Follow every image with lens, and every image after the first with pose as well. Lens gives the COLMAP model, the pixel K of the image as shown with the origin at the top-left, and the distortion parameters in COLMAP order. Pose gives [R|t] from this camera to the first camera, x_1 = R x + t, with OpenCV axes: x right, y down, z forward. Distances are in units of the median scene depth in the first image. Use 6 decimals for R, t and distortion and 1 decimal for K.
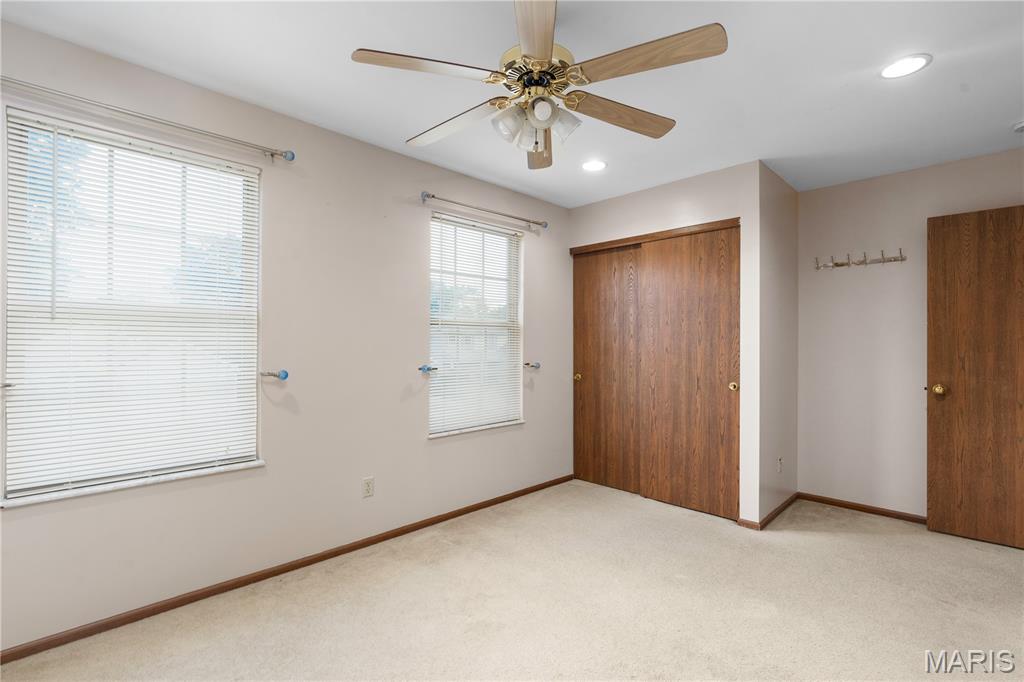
lens RADIAL K [[464.7, 0, 514.1], [0, 464.7, 338.1], [0, 0, 1]] dist [0.000373, 0.000204]
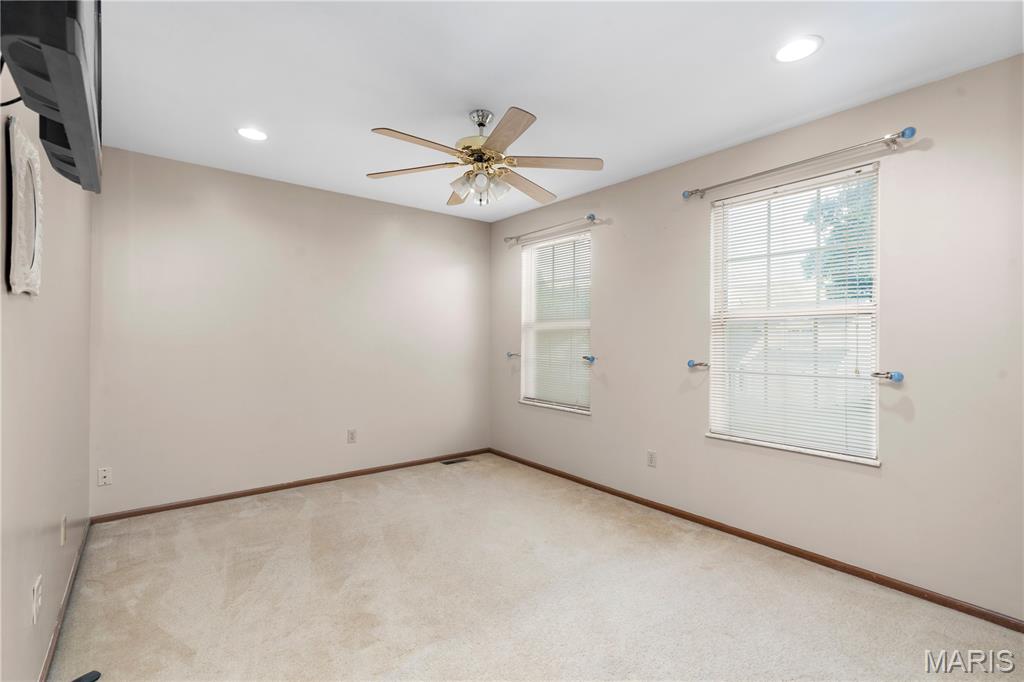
lens RADIAL K [[464.7, 0, 514.1], [0, 464.7, 338.1], [0, 0, 1]] dist [0.000373, 0.000204]
pose [[-0.110520, -0.005927, -0.993856, 0.853440], [0.005795, 0.999961, -0.006608, 0.013893], [0.993857, -0.006489, -0.110482, 0.721684]]
